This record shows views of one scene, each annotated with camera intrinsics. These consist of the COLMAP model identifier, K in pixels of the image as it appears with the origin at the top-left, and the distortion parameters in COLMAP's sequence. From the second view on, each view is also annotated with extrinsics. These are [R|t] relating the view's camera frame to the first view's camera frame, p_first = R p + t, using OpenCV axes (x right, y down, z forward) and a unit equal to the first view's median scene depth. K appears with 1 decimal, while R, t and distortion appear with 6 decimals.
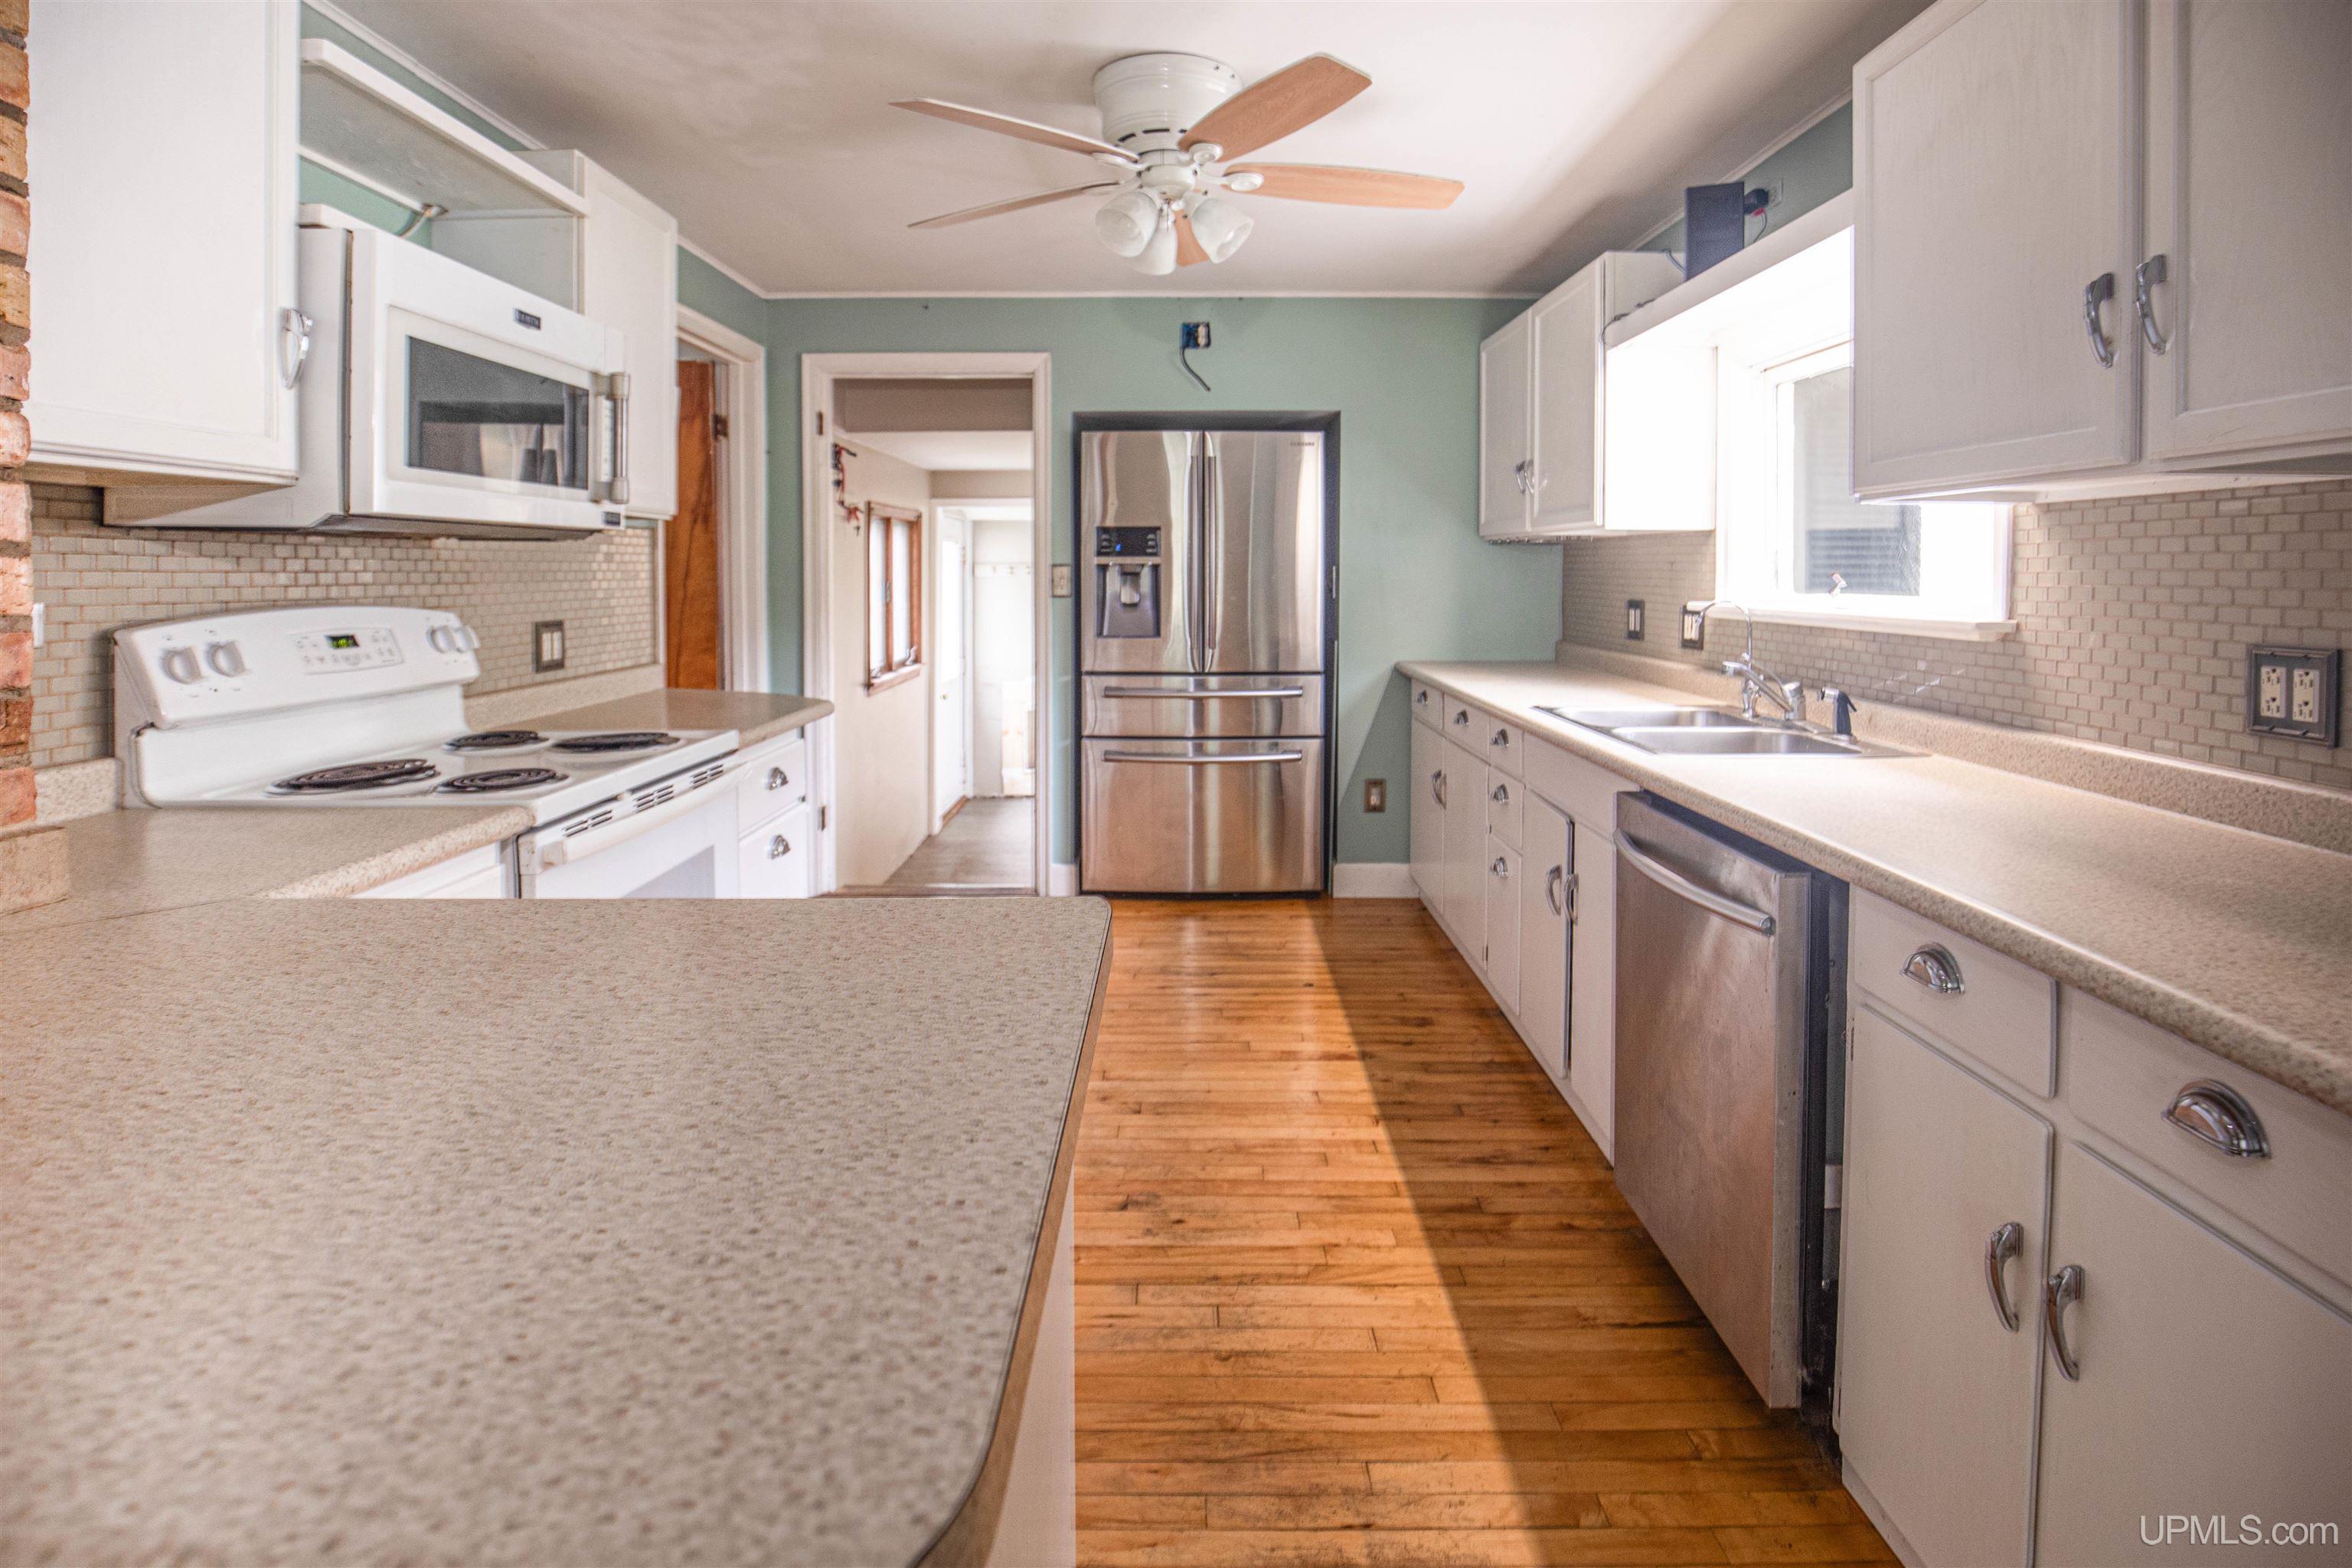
lens RADIAL K [[1146.6, 0, 1189.2], [0, 1146.6, 557.1], [0, 0, 1]] dist [-0.044335, 0.017887]
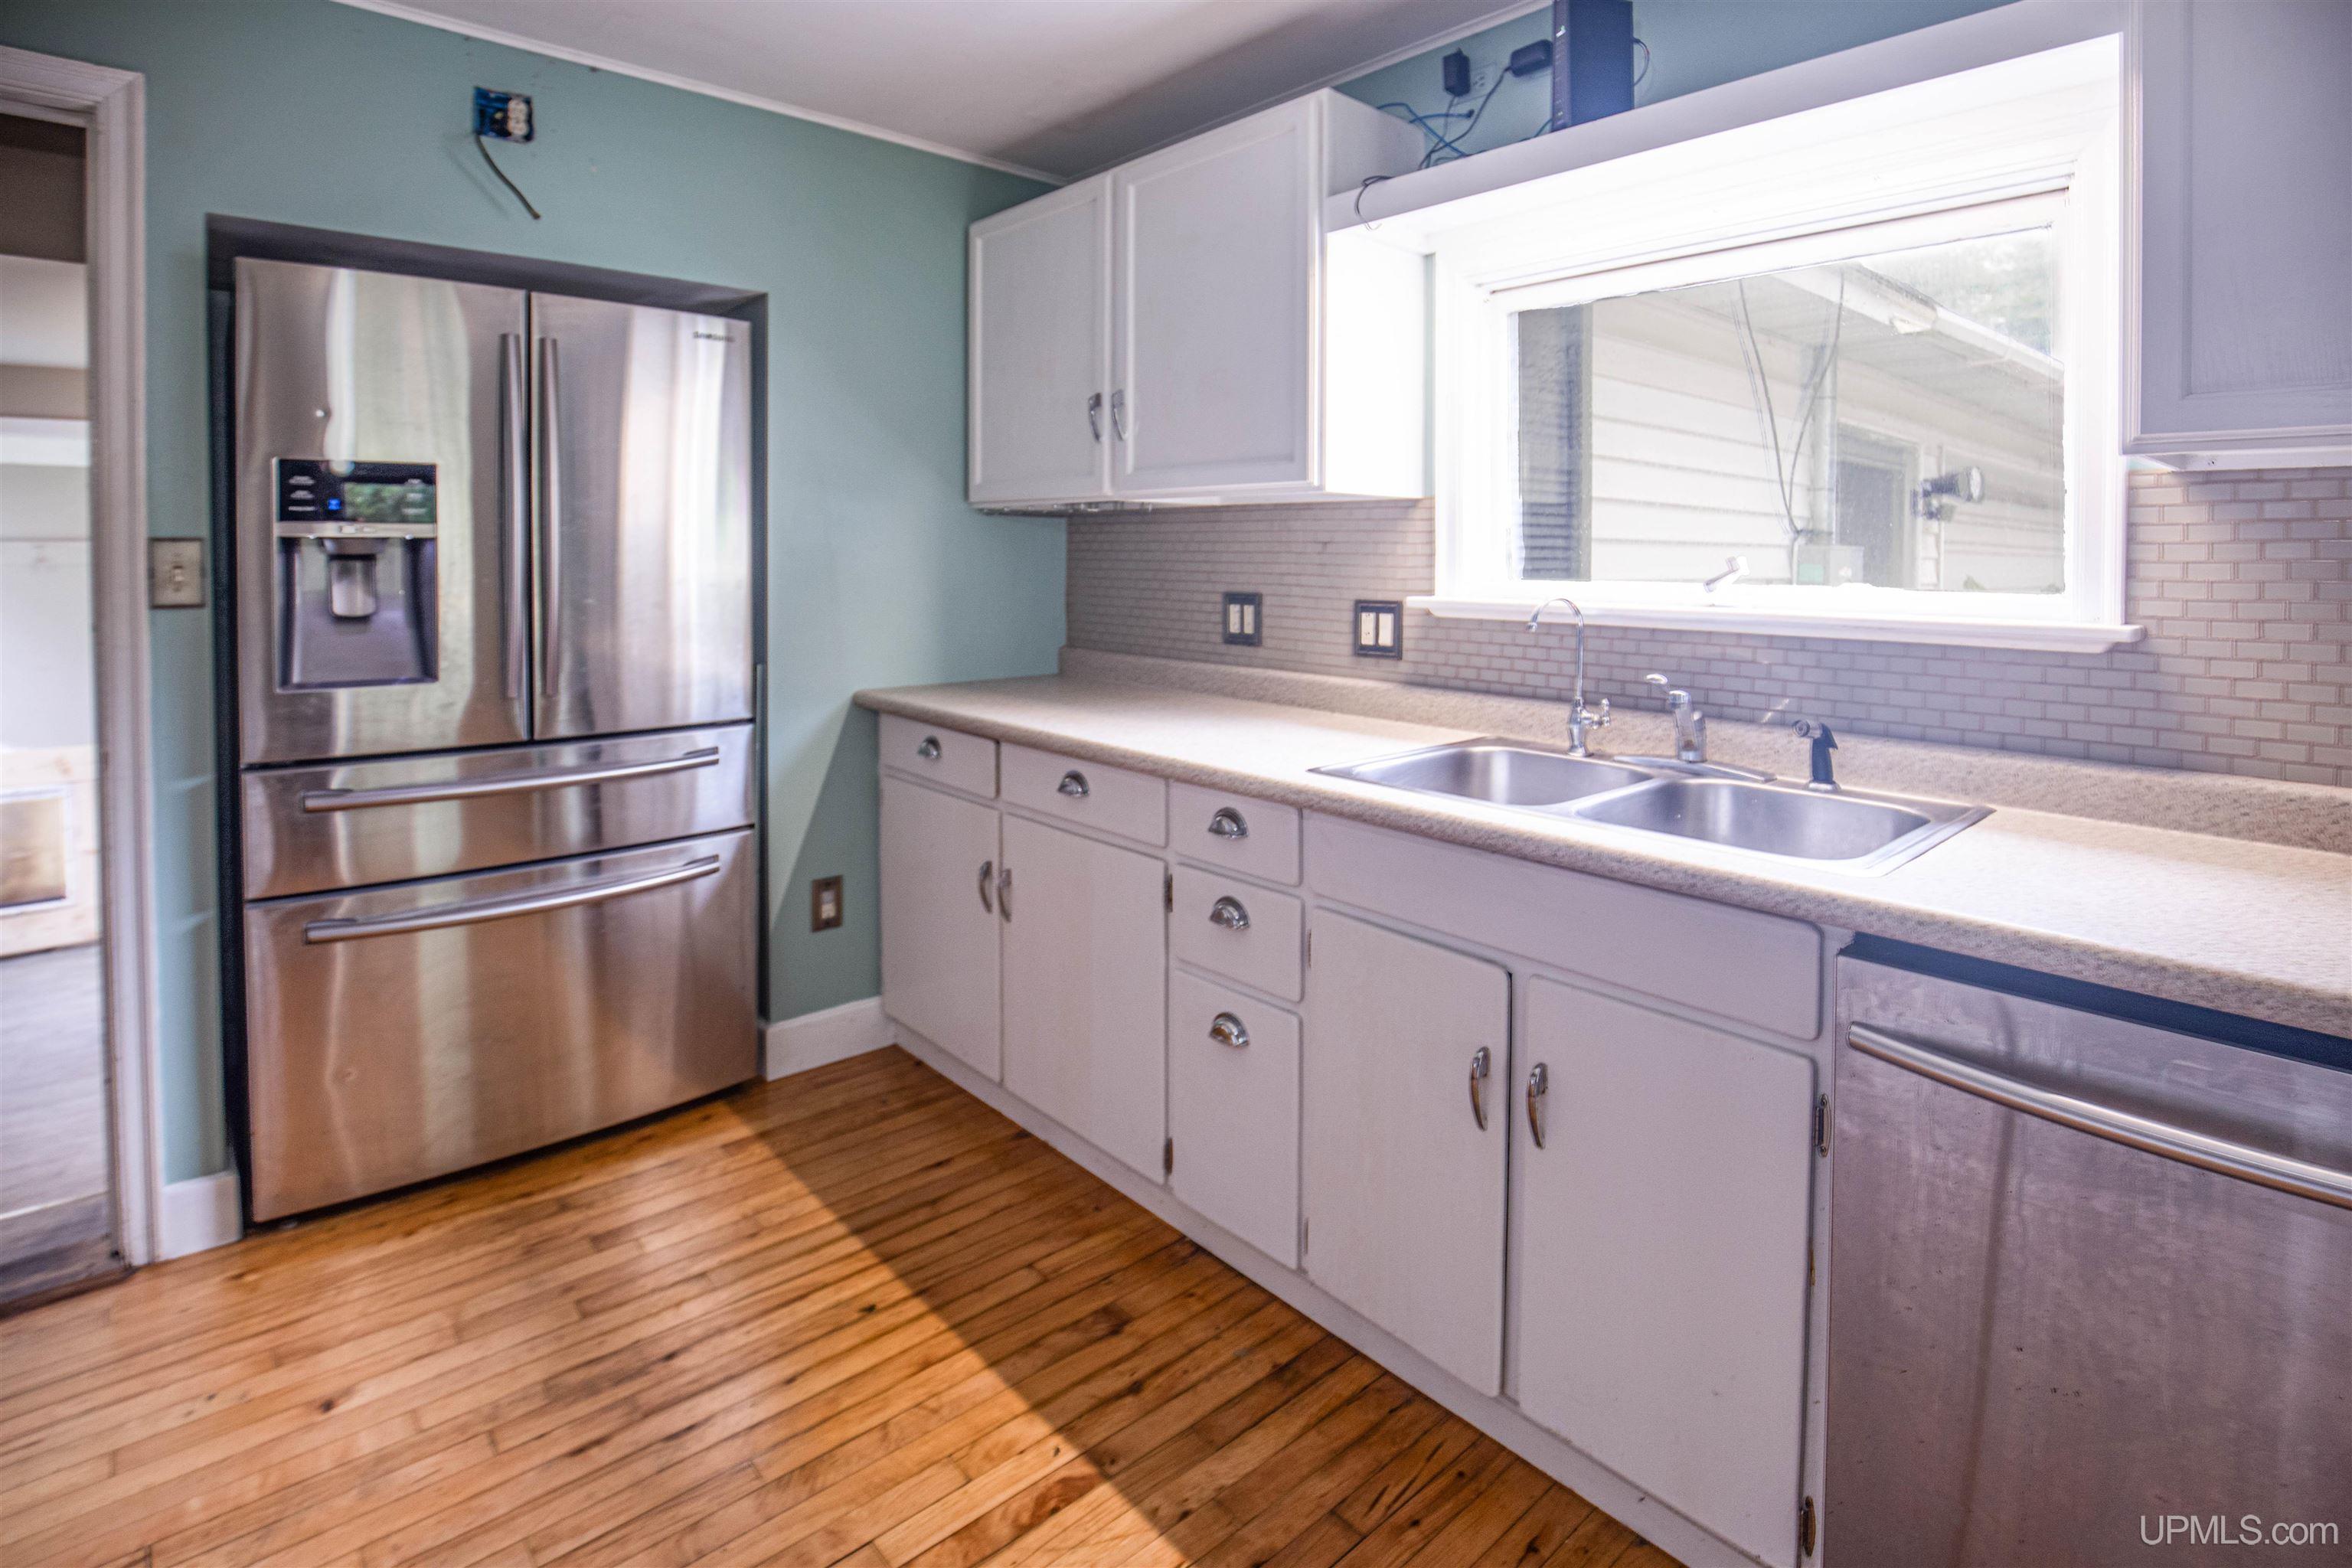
lens RADIAL K [[1146.6, 0, 1189.2], [0, 1146.6, 557.1], [0, 0, 1]] dist [-0.044335, 0.017887]
pose [[0.743440, -0.002695, 0.668798, -0.113889], [-0.011125, 0.999804, 0.016394, 0.002442], [-0.668711, -0.019628, 0.743264, 0.401547]]
